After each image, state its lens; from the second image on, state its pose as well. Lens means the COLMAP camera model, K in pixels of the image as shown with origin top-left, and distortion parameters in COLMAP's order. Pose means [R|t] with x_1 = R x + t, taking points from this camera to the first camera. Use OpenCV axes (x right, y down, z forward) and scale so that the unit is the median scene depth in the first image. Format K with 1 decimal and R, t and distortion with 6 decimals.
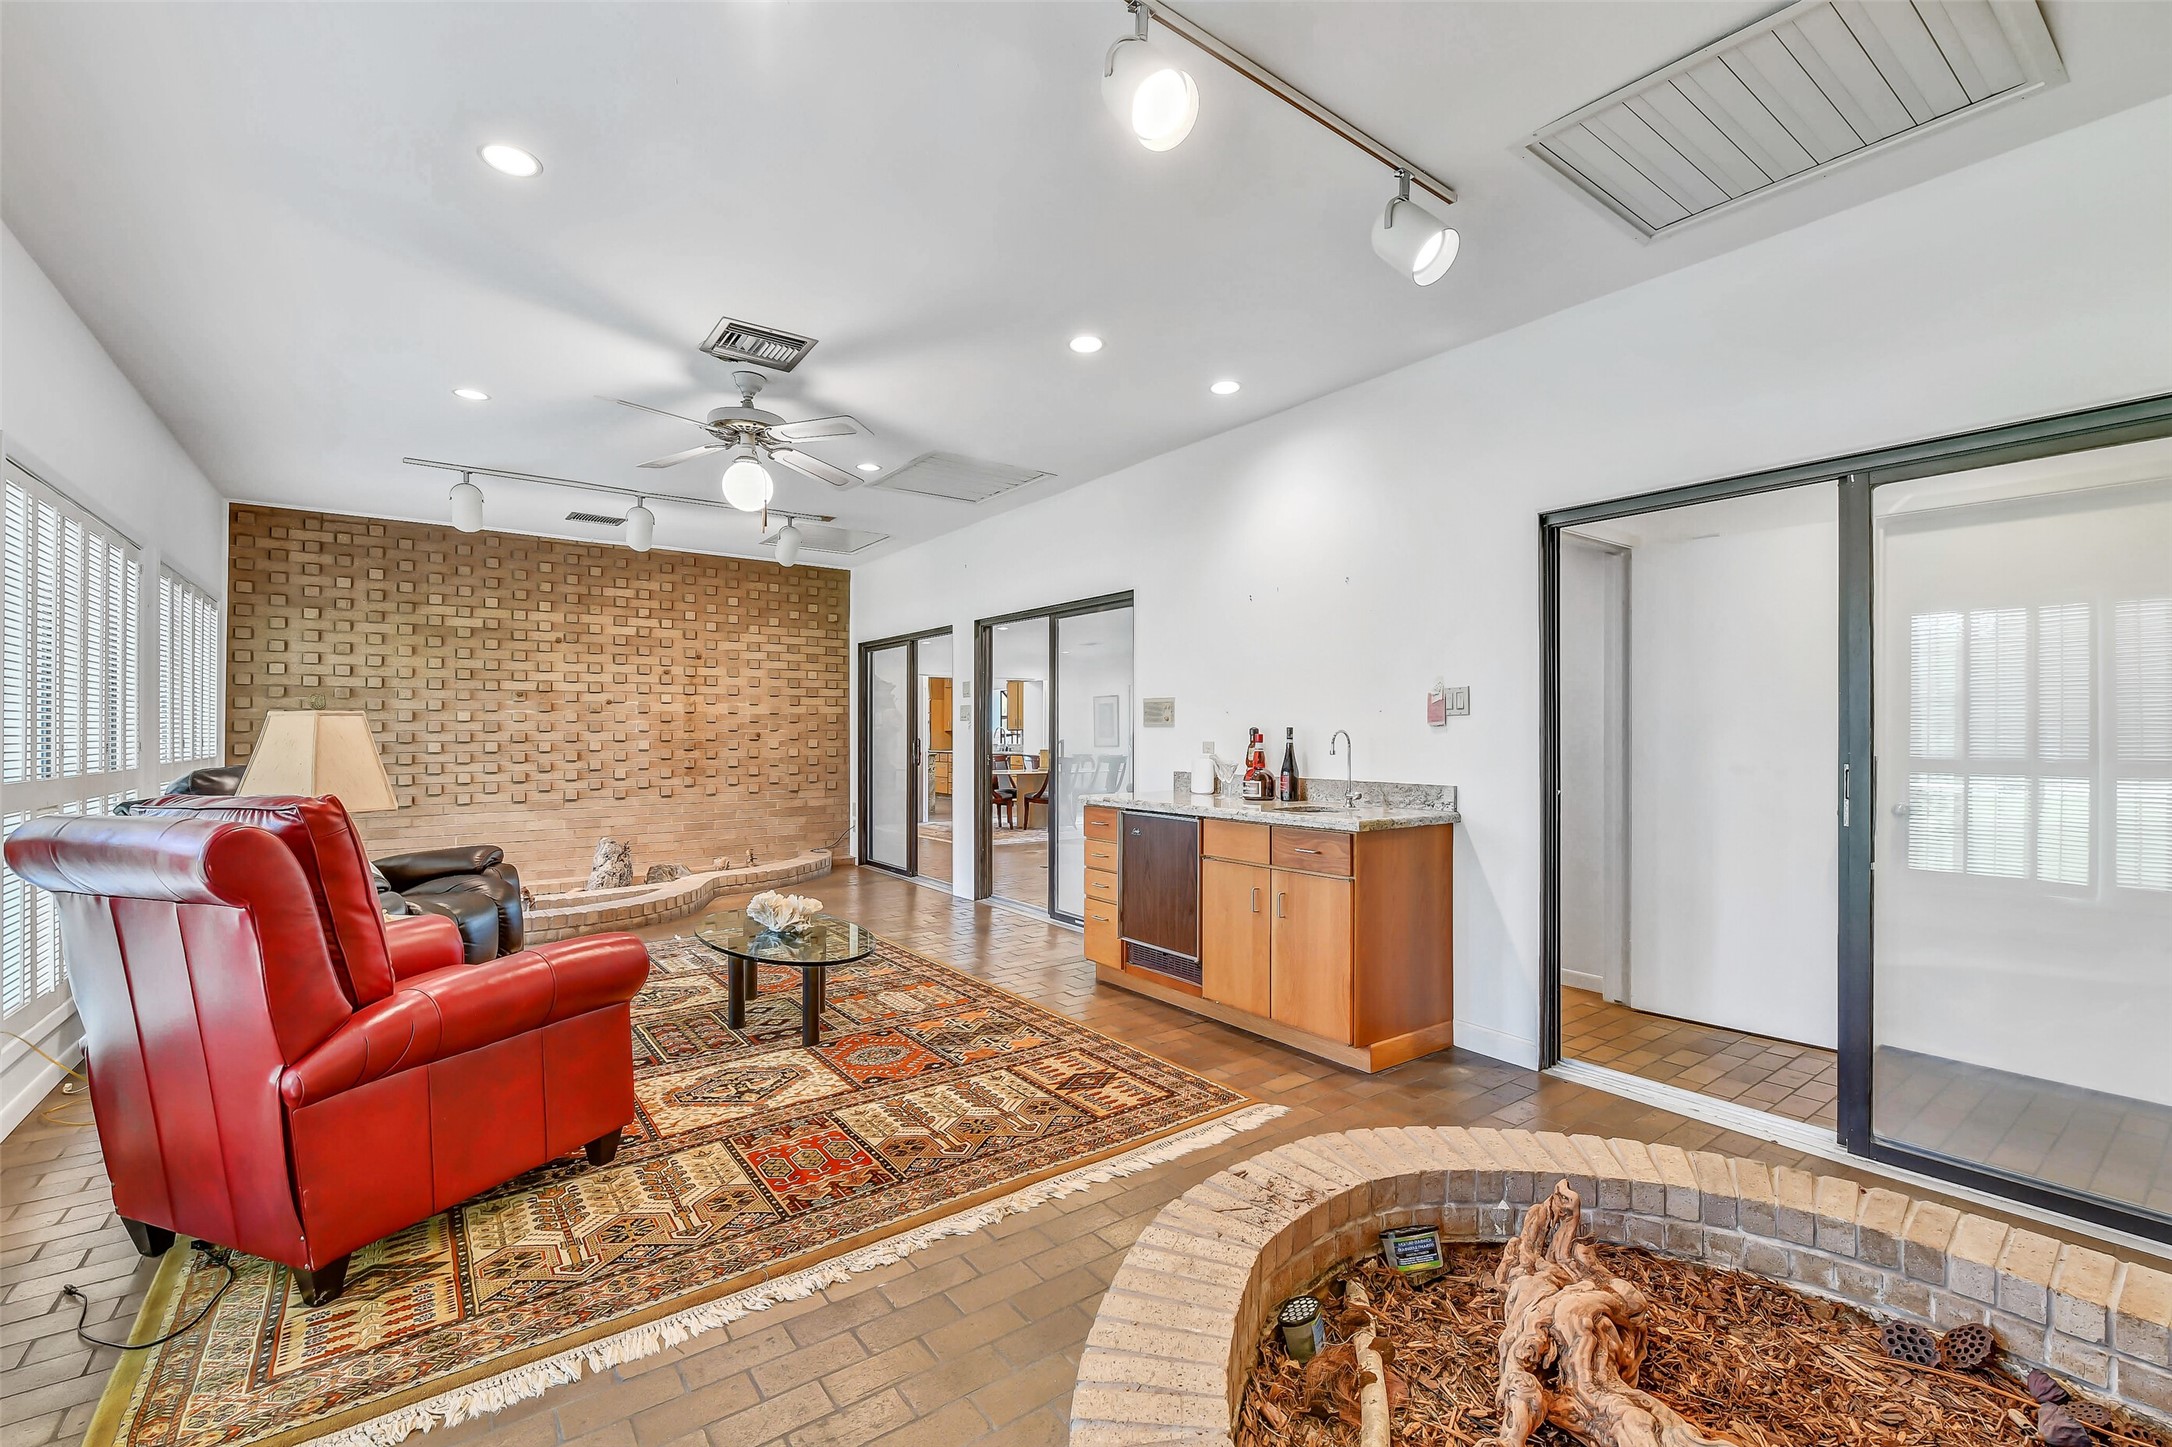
lens RADIAL K [[925.8, 0, 1085.6], [0, 925.8, 728.3], [0, 0, 1]] dist [0.001018, -0.000879]
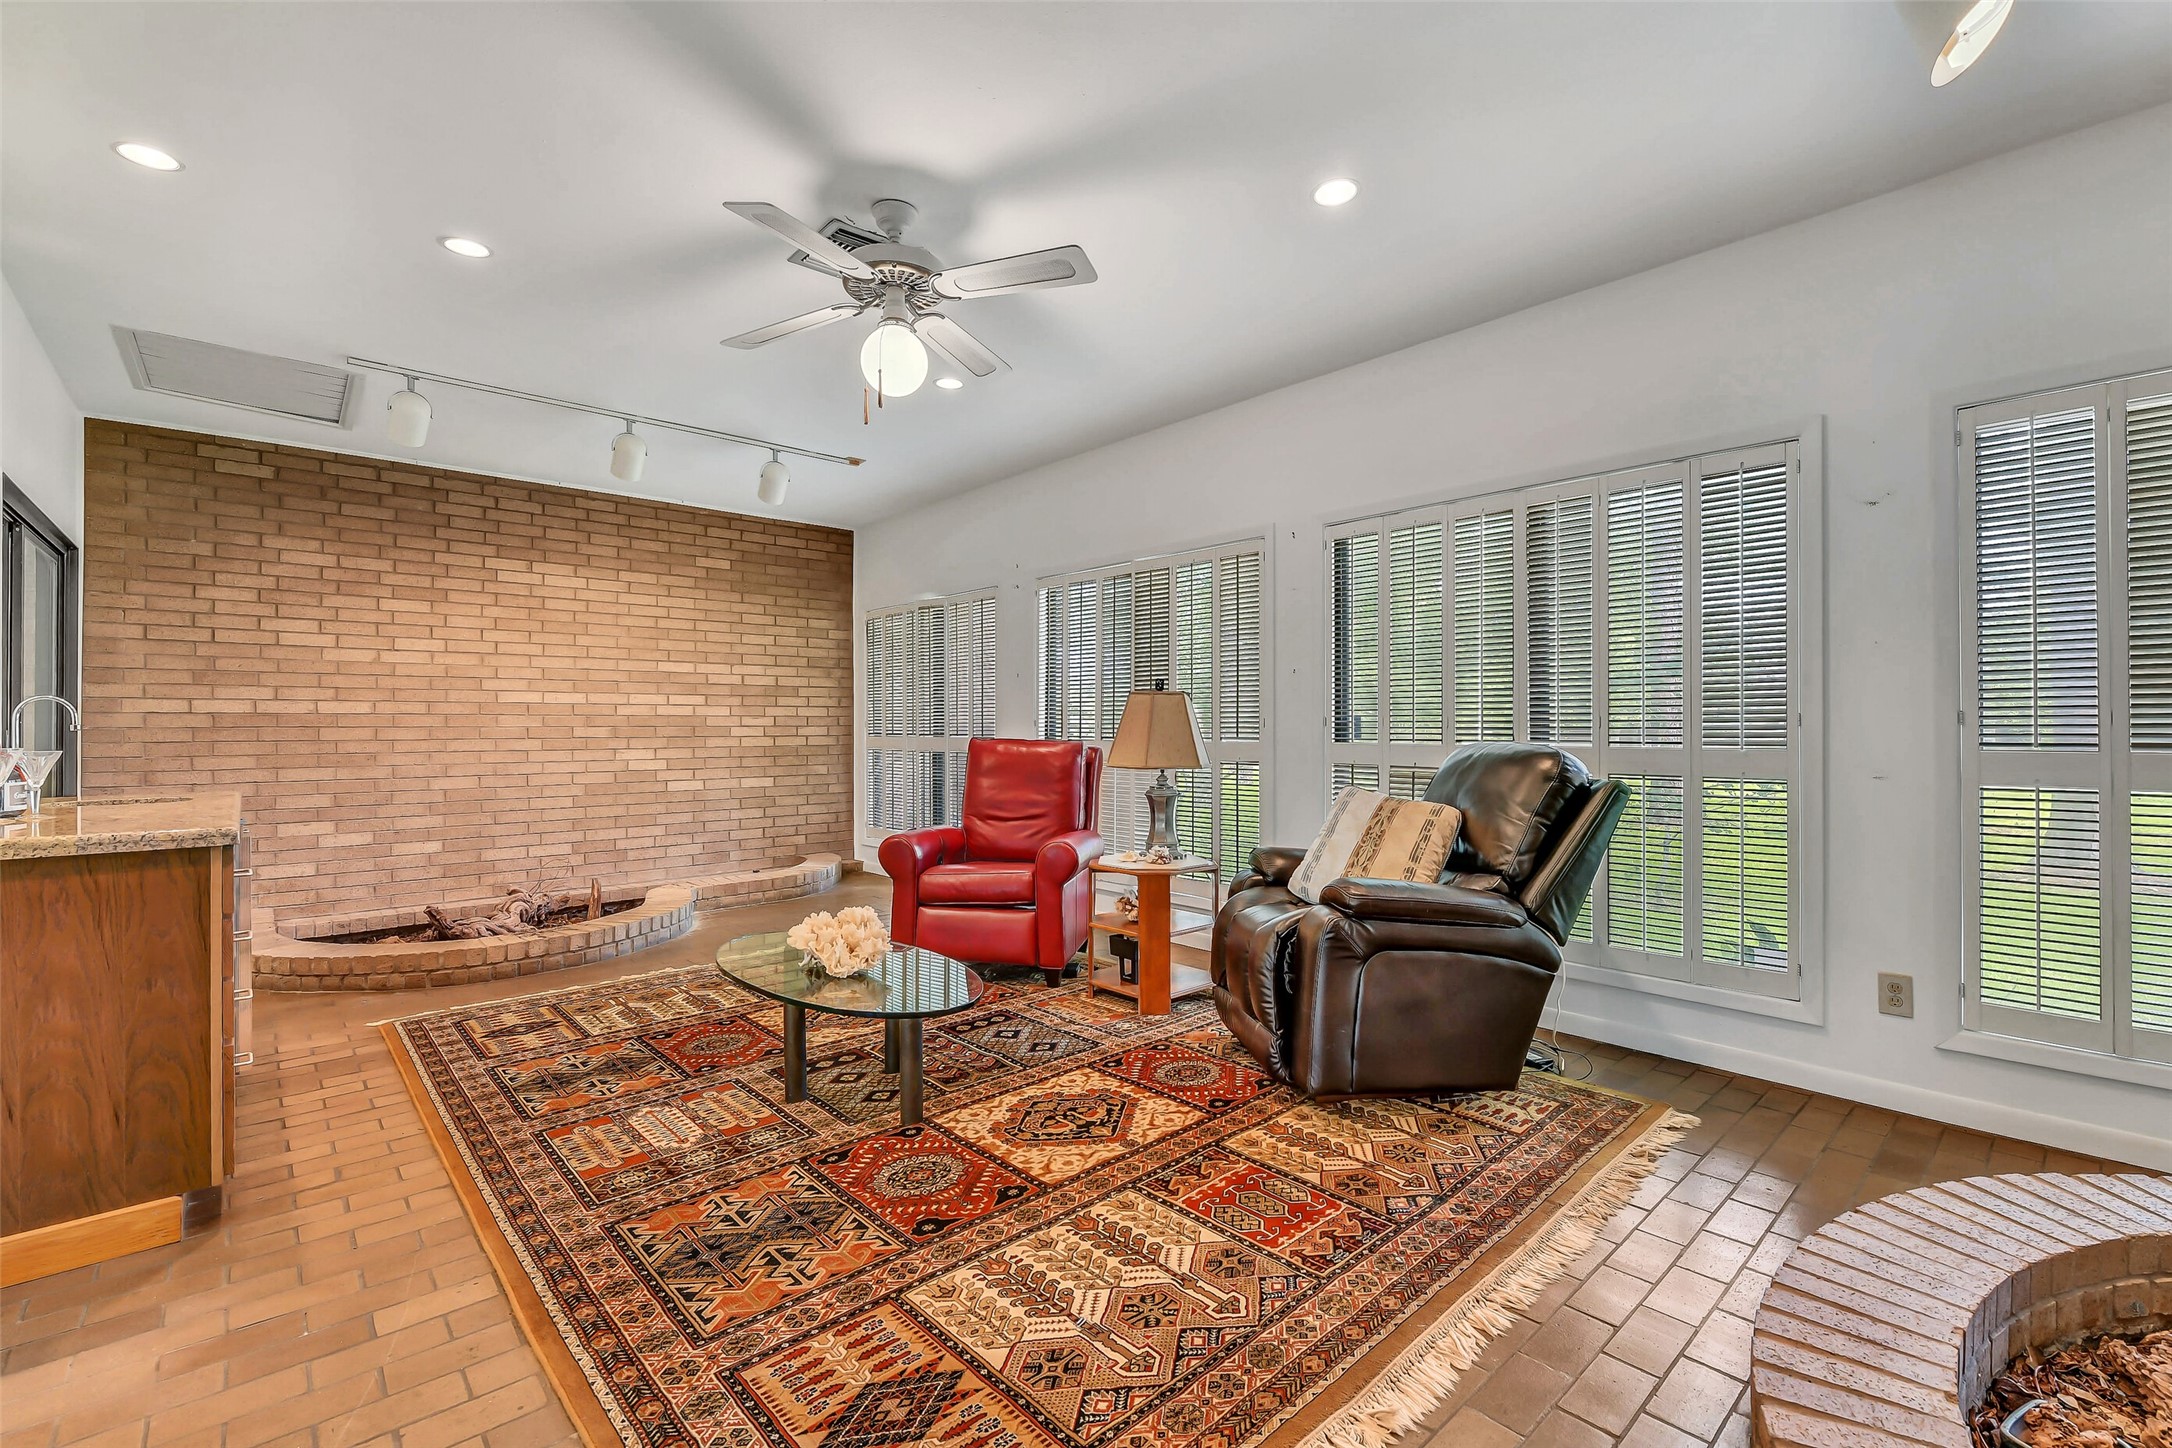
lens RADIAL K [[925.8, 0, 1086.4], [0, 925.8, 725.3], [0, 0, 1]] dist [0.001018, -0.000879]
pose [[-0.994967, -0.001077, -0.100193, -0.476307], [0.000083, 0.999933, -0.011573, 0.034069], [0.100199, -0.011523, -0.994901, 1.874035]]
